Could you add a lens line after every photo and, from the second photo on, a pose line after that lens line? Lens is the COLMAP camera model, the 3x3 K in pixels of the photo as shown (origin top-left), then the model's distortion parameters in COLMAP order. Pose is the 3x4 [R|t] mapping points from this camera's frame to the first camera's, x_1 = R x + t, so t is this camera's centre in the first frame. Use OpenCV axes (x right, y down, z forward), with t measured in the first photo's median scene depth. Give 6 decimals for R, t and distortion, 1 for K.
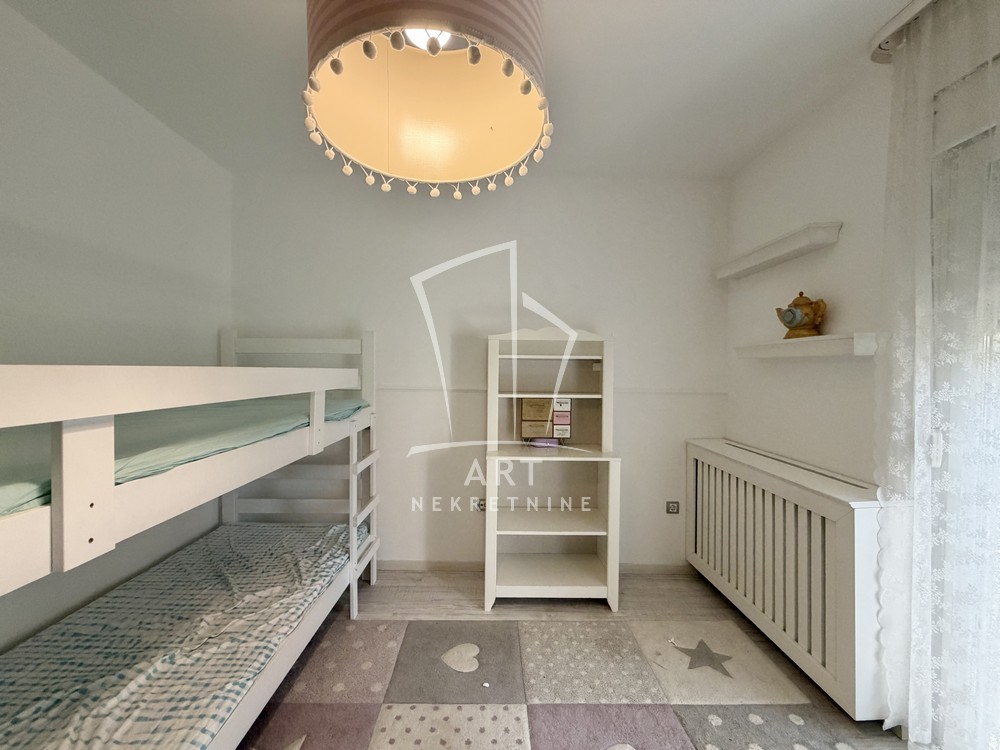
lens RADIAL K [[399.5, 0, 499.7], [0, 399.5, 376.2], [0, 0, 1]] dist [0.000081, -0.000283]
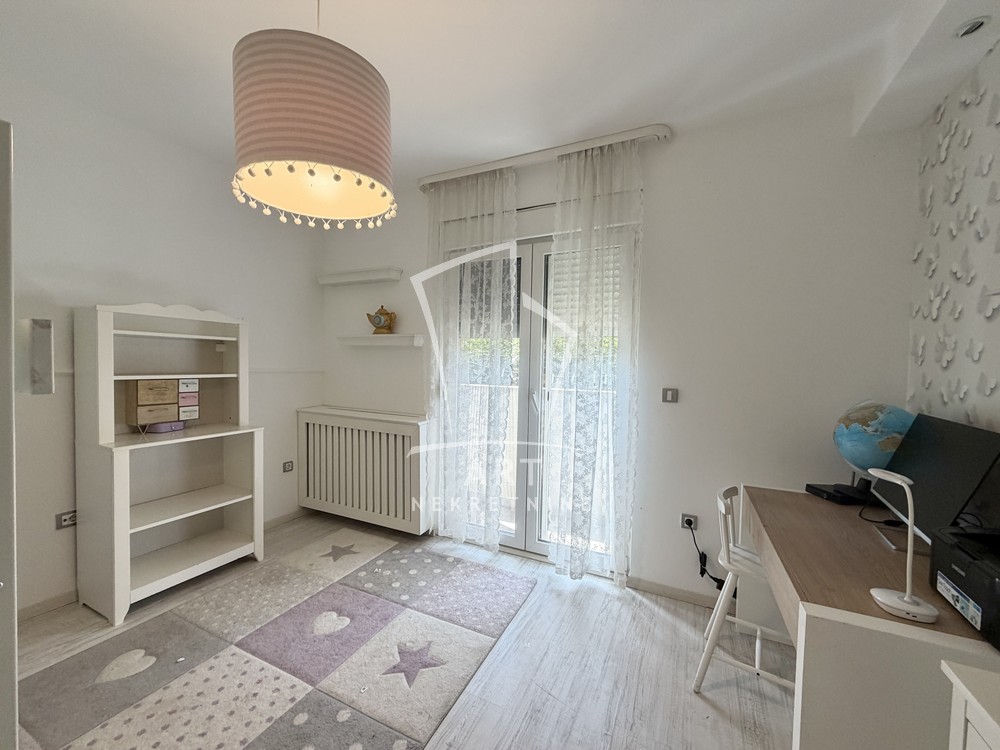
lens RADIAL K [[399.5, 0, 501.6], [0, 399.5, 372.8], [0, 0, 1]] dist [0.000081, -0.000283]
pose [[0.431738, -0.022947, 0.901707, -0.500997], [0.001208, 0.999690, 0.024862, 0.021548], [-0.901998, -0.009644, 0.431632, -0.137298]]
